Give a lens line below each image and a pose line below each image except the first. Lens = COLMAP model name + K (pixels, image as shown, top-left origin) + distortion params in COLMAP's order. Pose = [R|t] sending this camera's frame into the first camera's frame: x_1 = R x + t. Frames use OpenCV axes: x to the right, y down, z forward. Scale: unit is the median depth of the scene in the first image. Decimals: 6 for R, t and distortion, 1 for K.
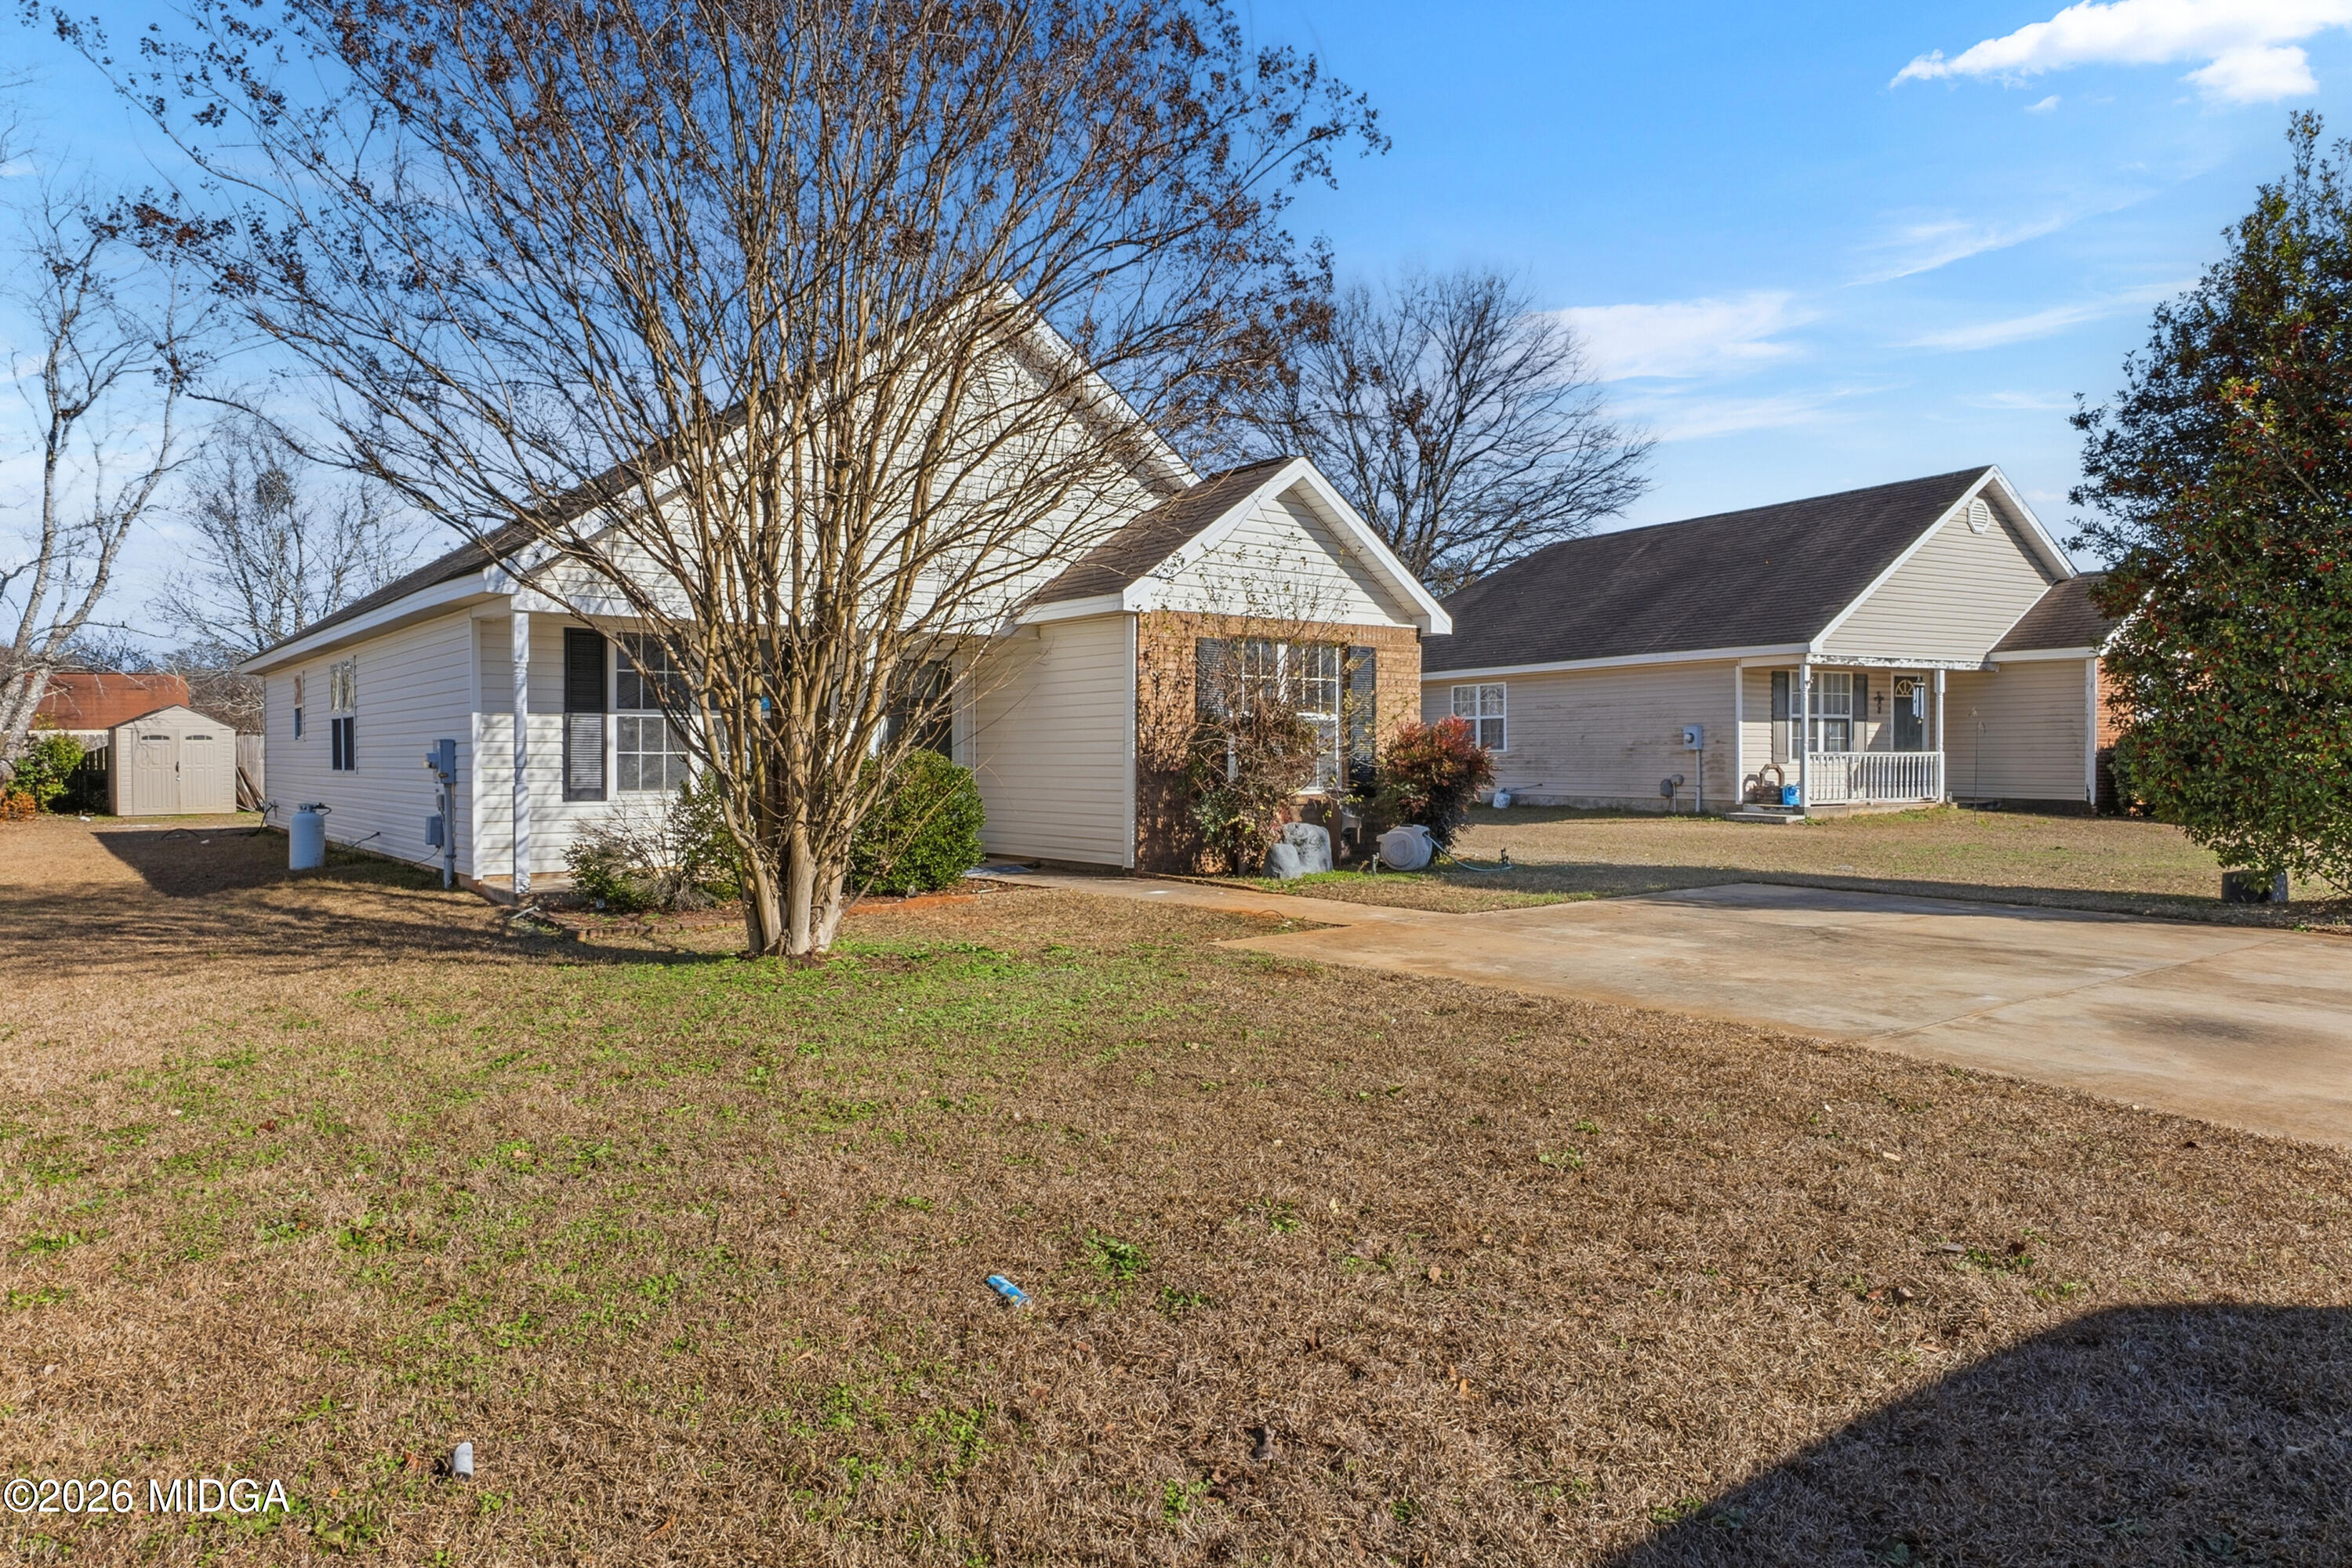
lens RADIAL K [[1468.4, 0, 1185.3], [0, 1468.4, 756.9], [0, 0, 1]] dist [-0.003483, -0.000965]
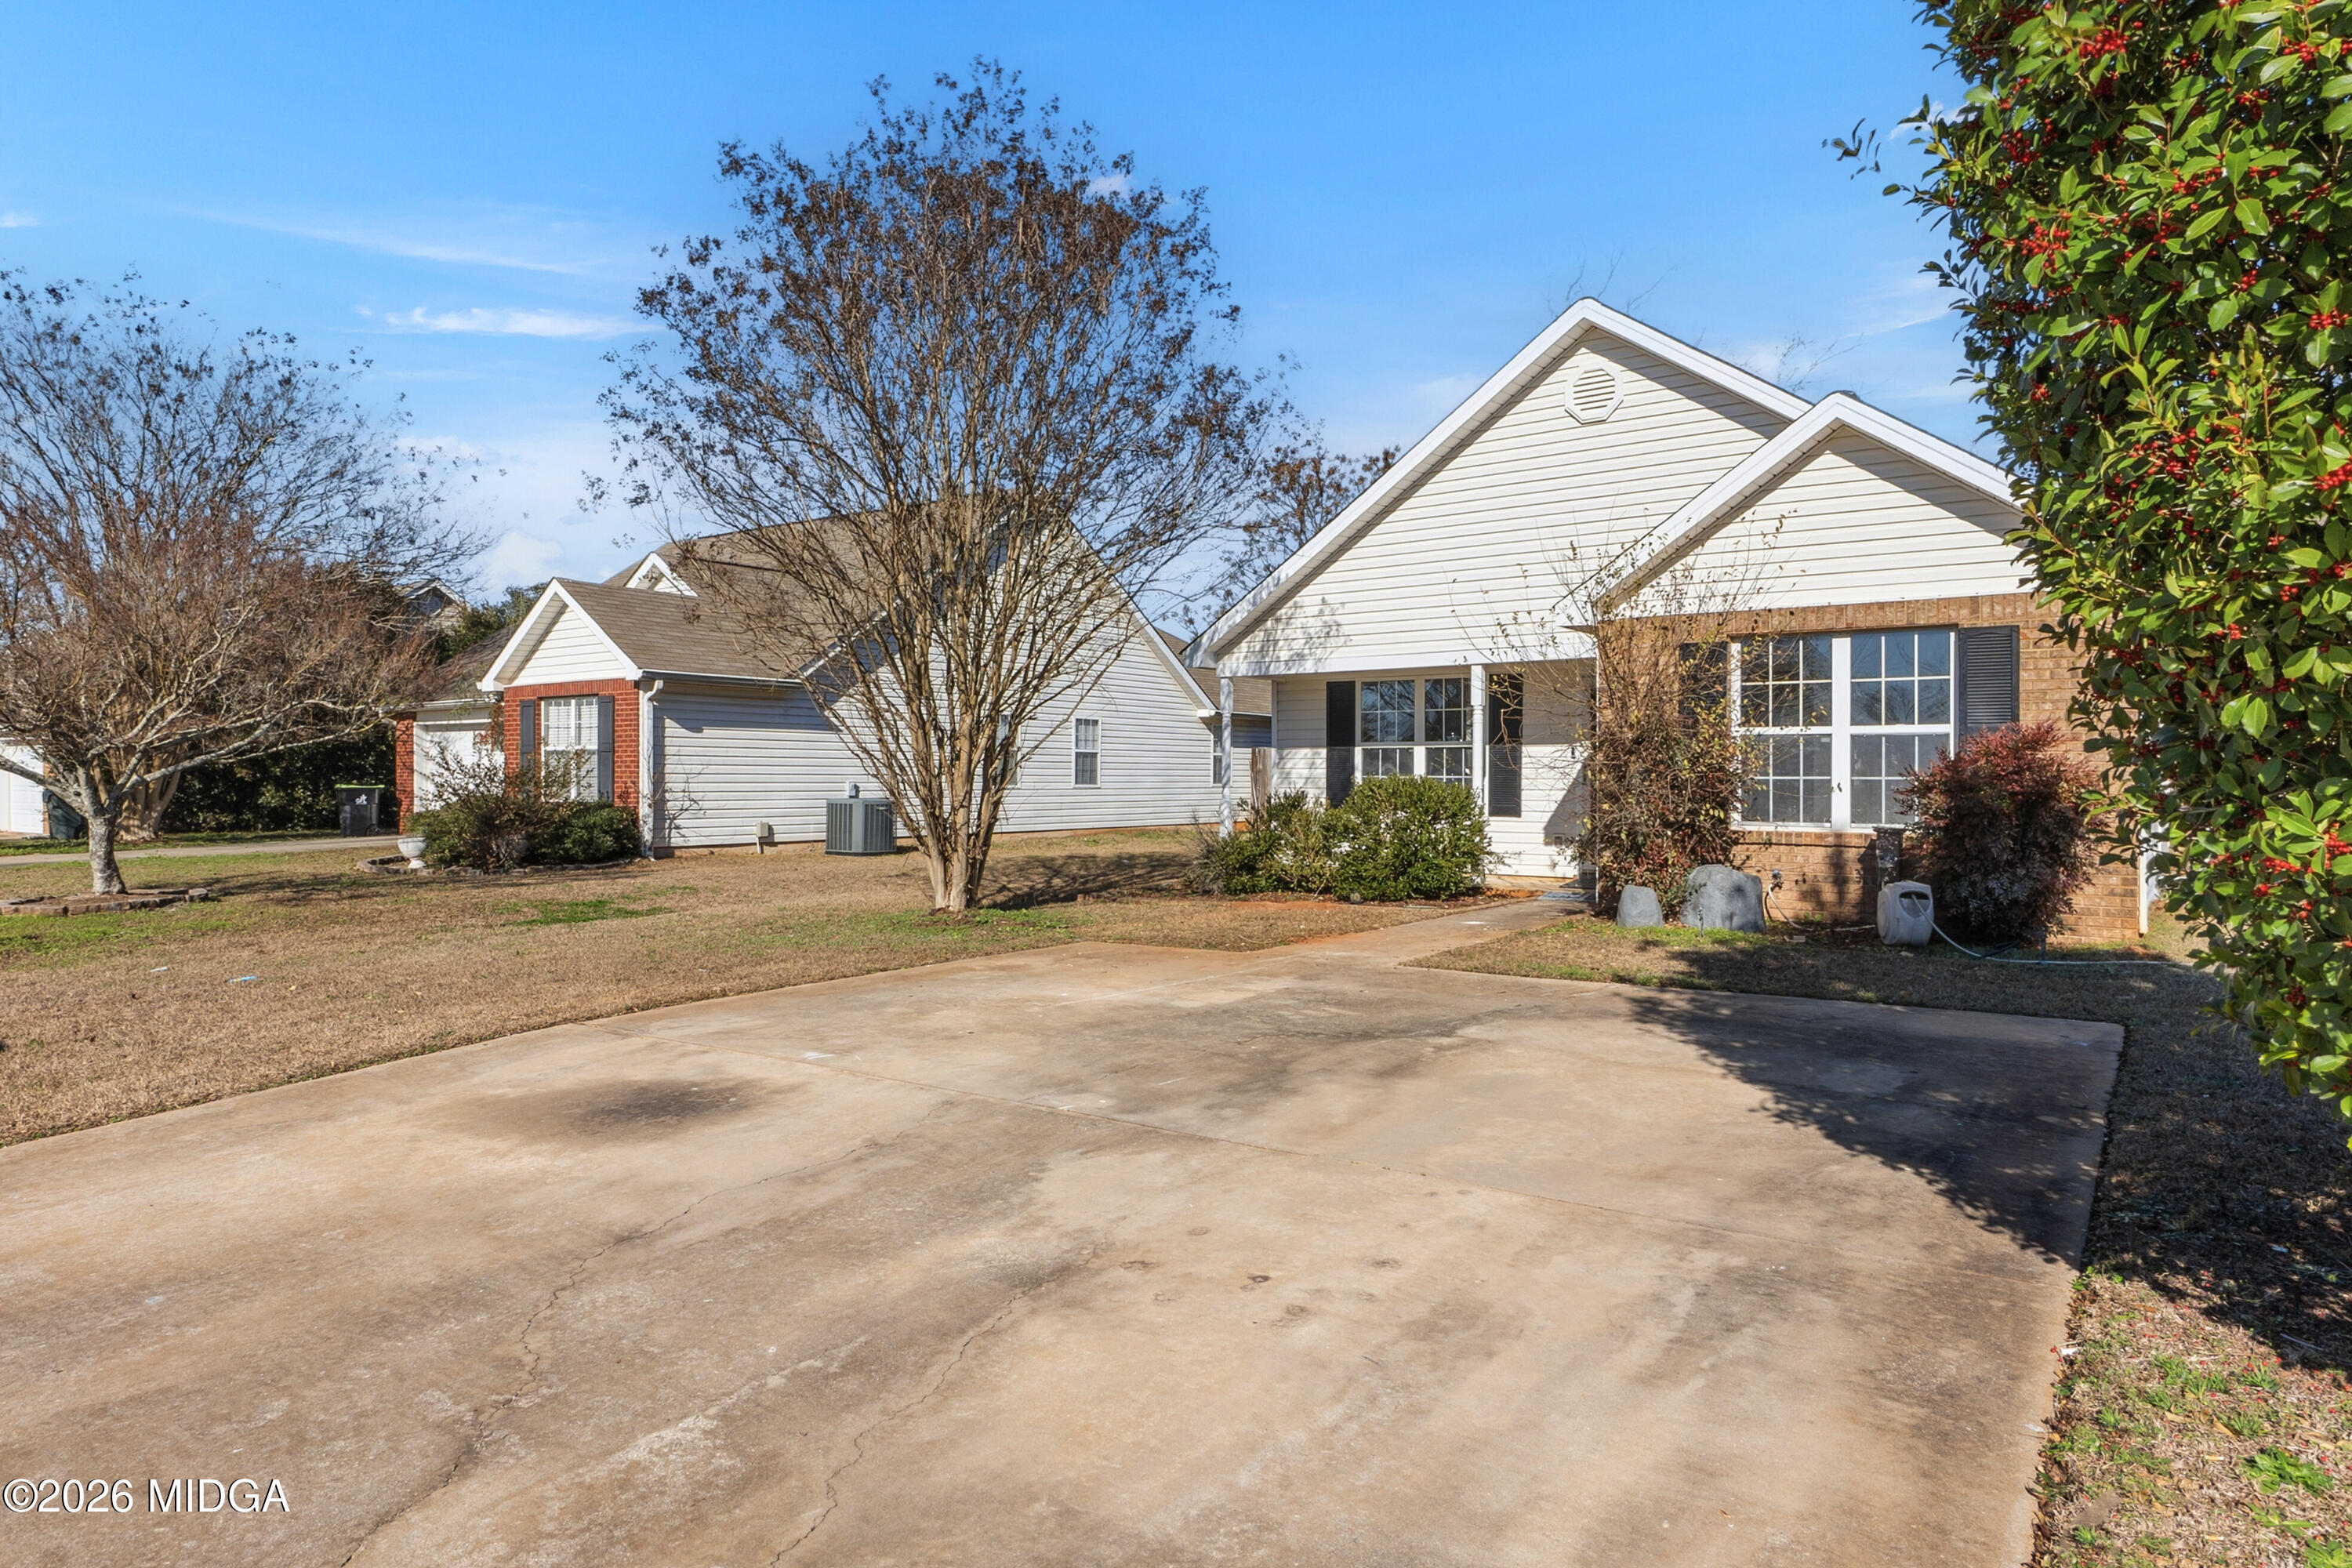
lens RADIAL K [[1420.1, 0, 1176.0], [0, 1420.1, 784.0], [0, 0, 1]] dist [0.000460, 0.000037]
pose [[0.282034, 0.006264, -0.959384, 0.741674], [-0.003188, 0.999979, 0.005592, -0.003098], [0.959399, 0.001482, 0.282048, 0.495057]]
